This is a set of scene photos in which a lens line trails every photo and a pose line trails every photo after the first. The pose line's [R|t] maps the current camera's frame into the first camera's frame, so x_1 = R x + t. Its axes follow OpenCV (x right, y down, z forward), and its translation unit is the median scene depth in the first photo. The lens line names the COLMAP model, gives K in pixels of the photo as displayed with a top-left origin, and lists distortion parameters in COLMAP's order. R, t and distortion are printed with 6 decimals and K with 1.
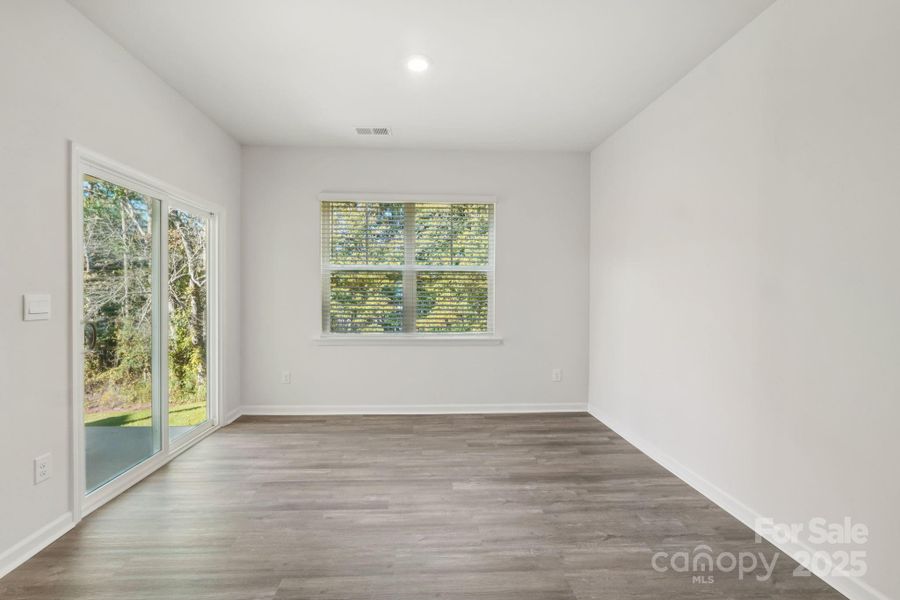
lens RADIAL K [[383.9, 0, 449.1], [0, 383.9, 296.6], [0, 0, 1]] dist [-0.007982, 0.000054]
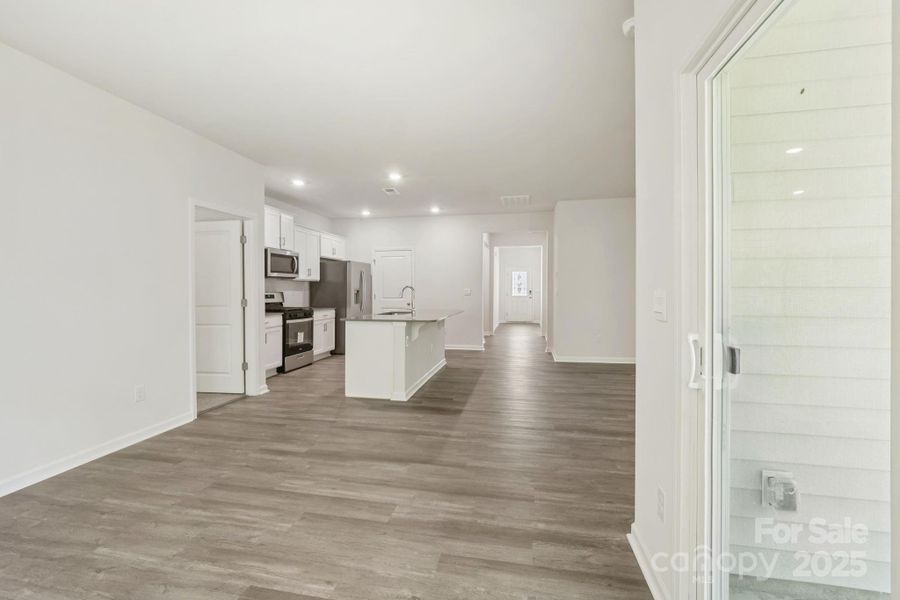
lens RADIAL K [[383.9, 0, 452.8], [0, 383.9, 295.9], [0, 0, 1]] dist [-0.007982, 0.000054]
pose [[-0.968168, -0.007279, 0.250196, -0.800132], [-0.000608, 0.999643, 0.026729, -0.012013], [-0.250301, 0.025726, -0.967826, 1.797807]]
